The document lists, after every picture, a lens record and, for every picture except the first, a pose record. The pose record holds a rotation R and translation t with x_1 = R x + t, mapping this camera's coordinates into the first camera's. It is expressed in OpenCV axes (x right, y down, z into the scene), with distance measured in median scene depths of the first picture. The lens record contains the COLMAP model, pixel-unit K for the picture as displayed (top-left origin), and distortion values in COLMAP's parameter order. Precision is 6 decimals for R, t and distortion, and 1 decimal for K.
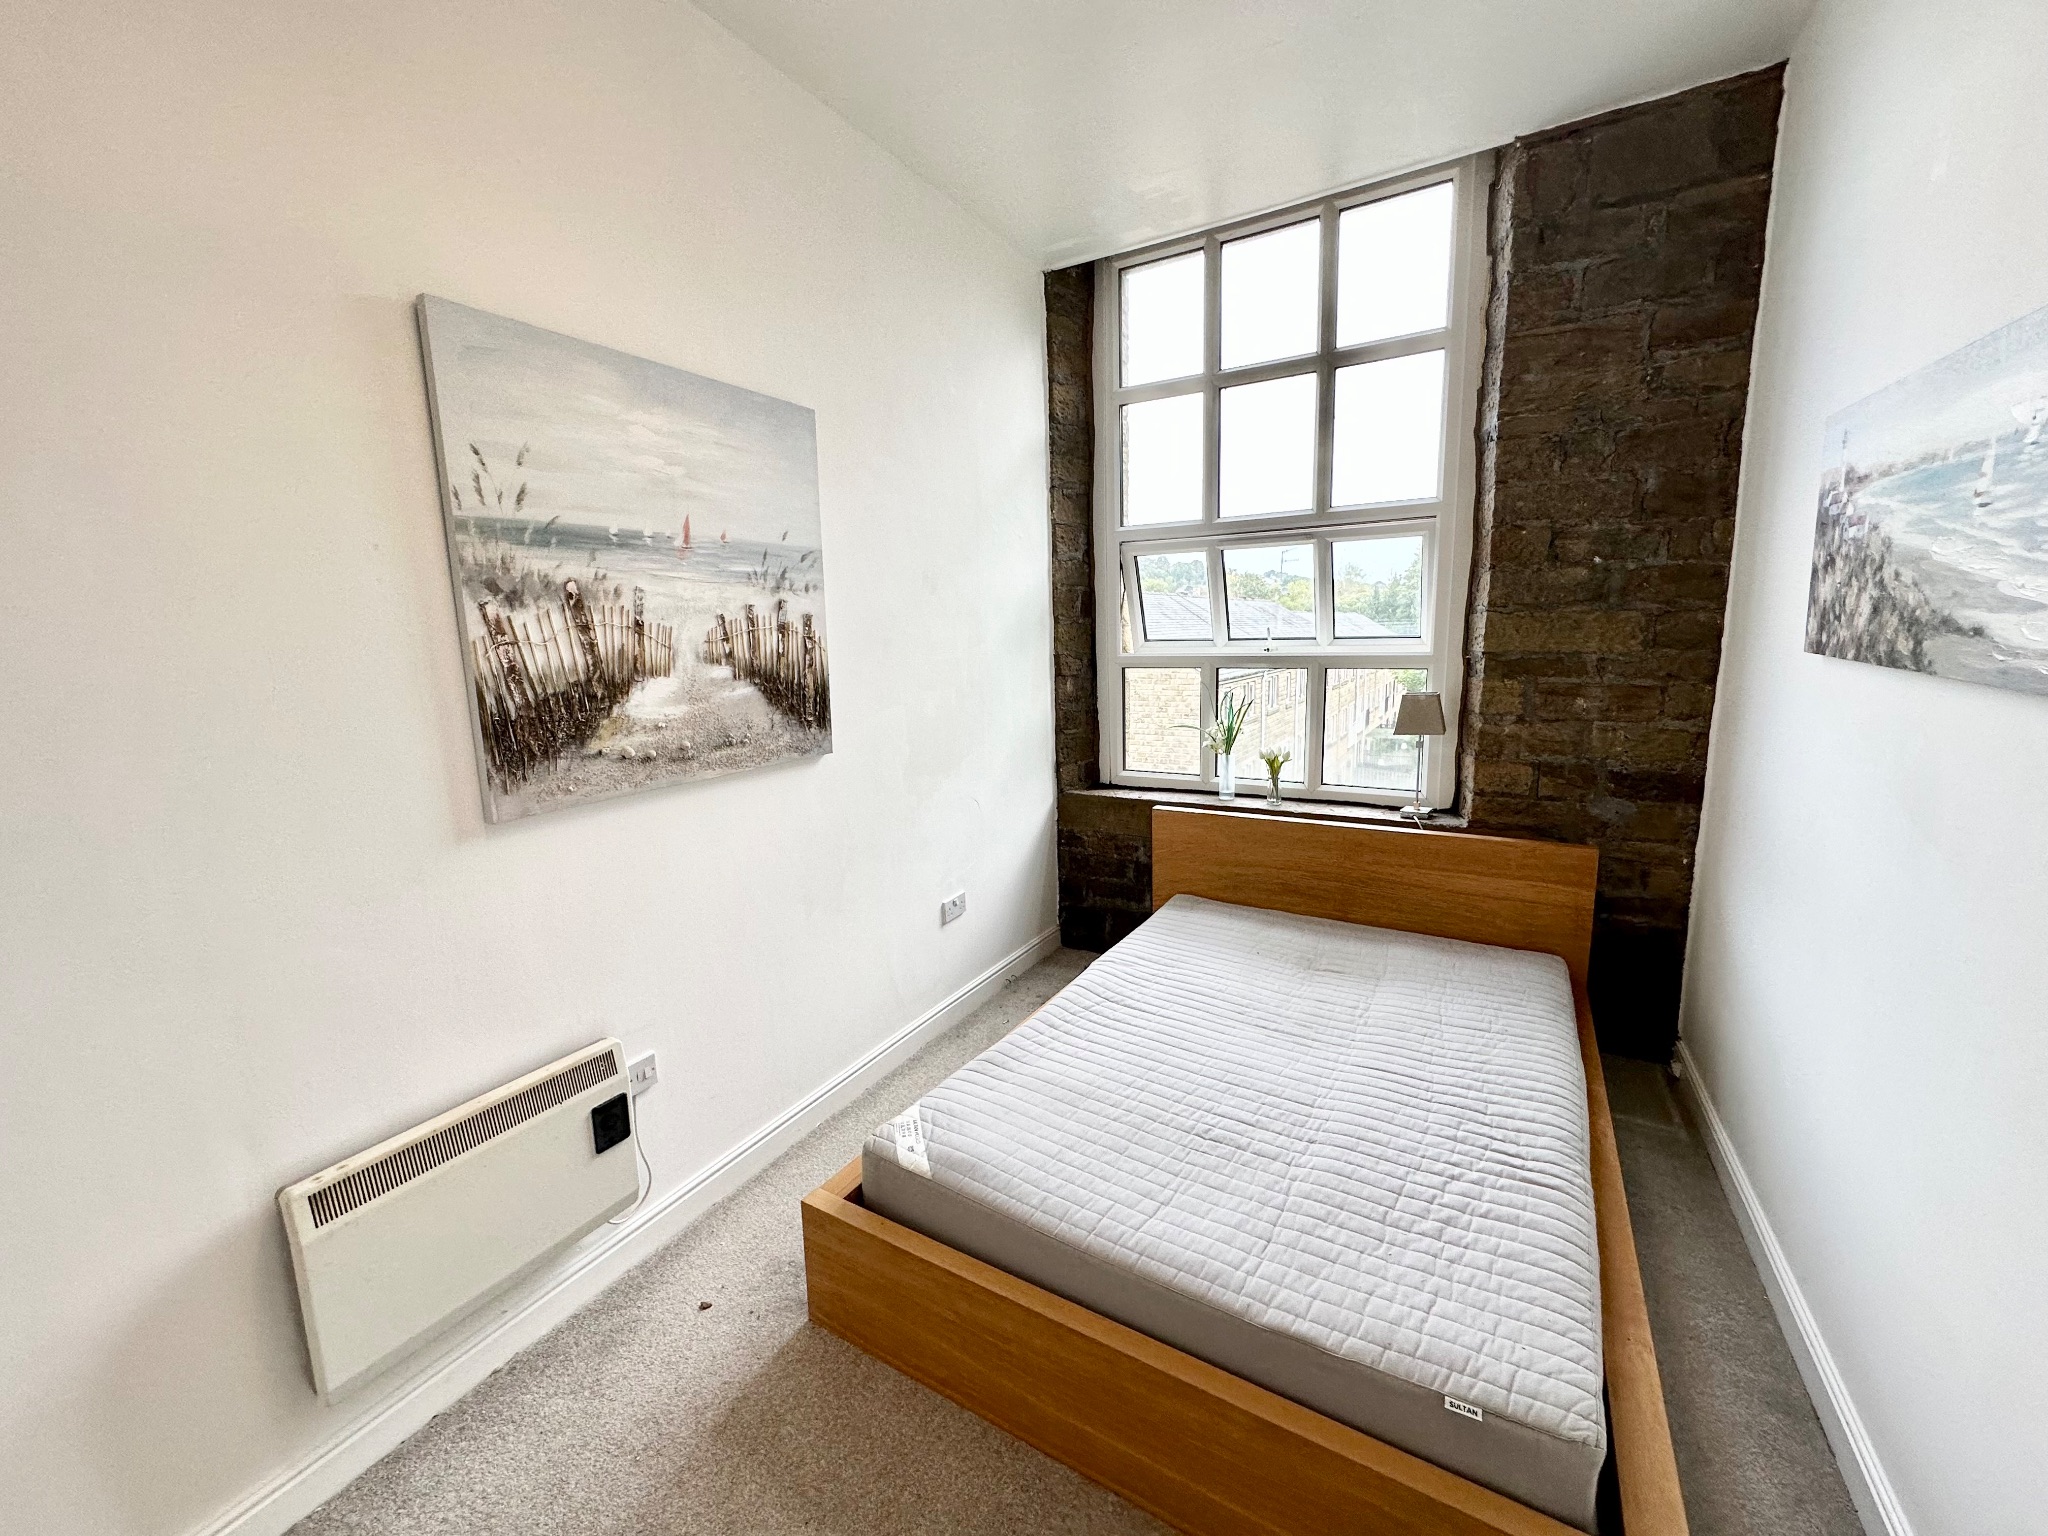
lens RADIAL K [[813.7, 0, 1018.7], [0, 813.7, 767.1], [0, 0, 1]] dist [-0.007221, 0.000851]
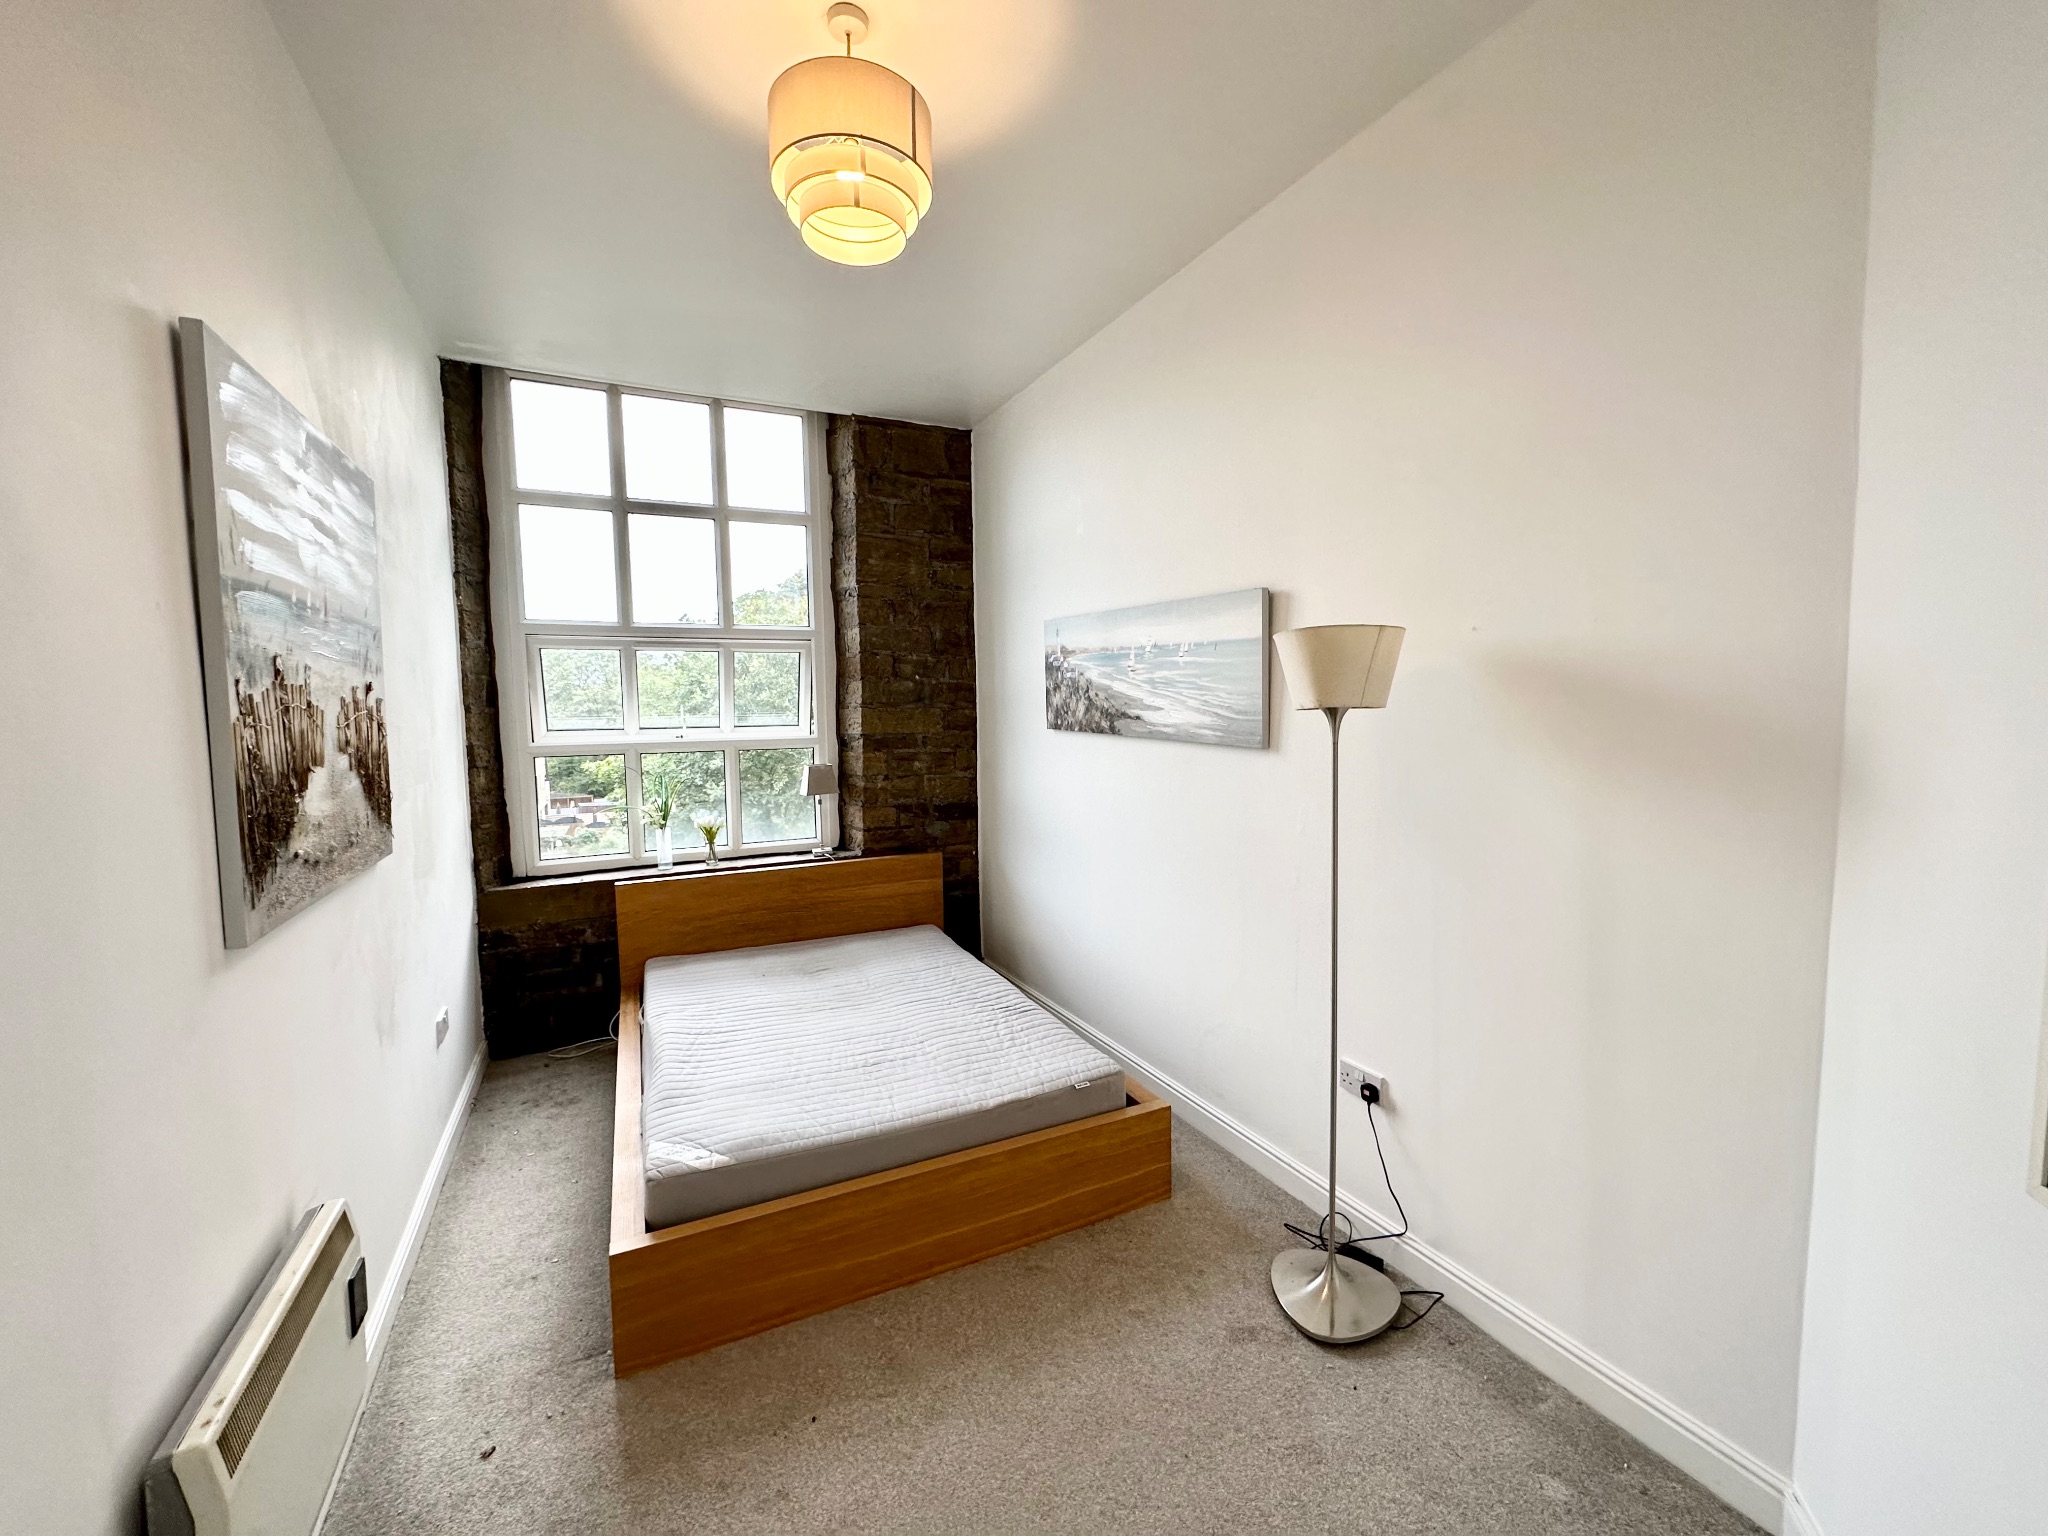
lens RADIAL K [[813.7, 0, 1025.4], [0, 813.7, 767.5], [0, 0, 1]] dist [-0.007221, 0.000851]
pose [[0.553546, -0.045050, 0.831600, -0.546870], [0.140297, 0.989310, -0.039794, 0.021343], [-0.820917, 0.138698, 0.553948, -0.067264]]
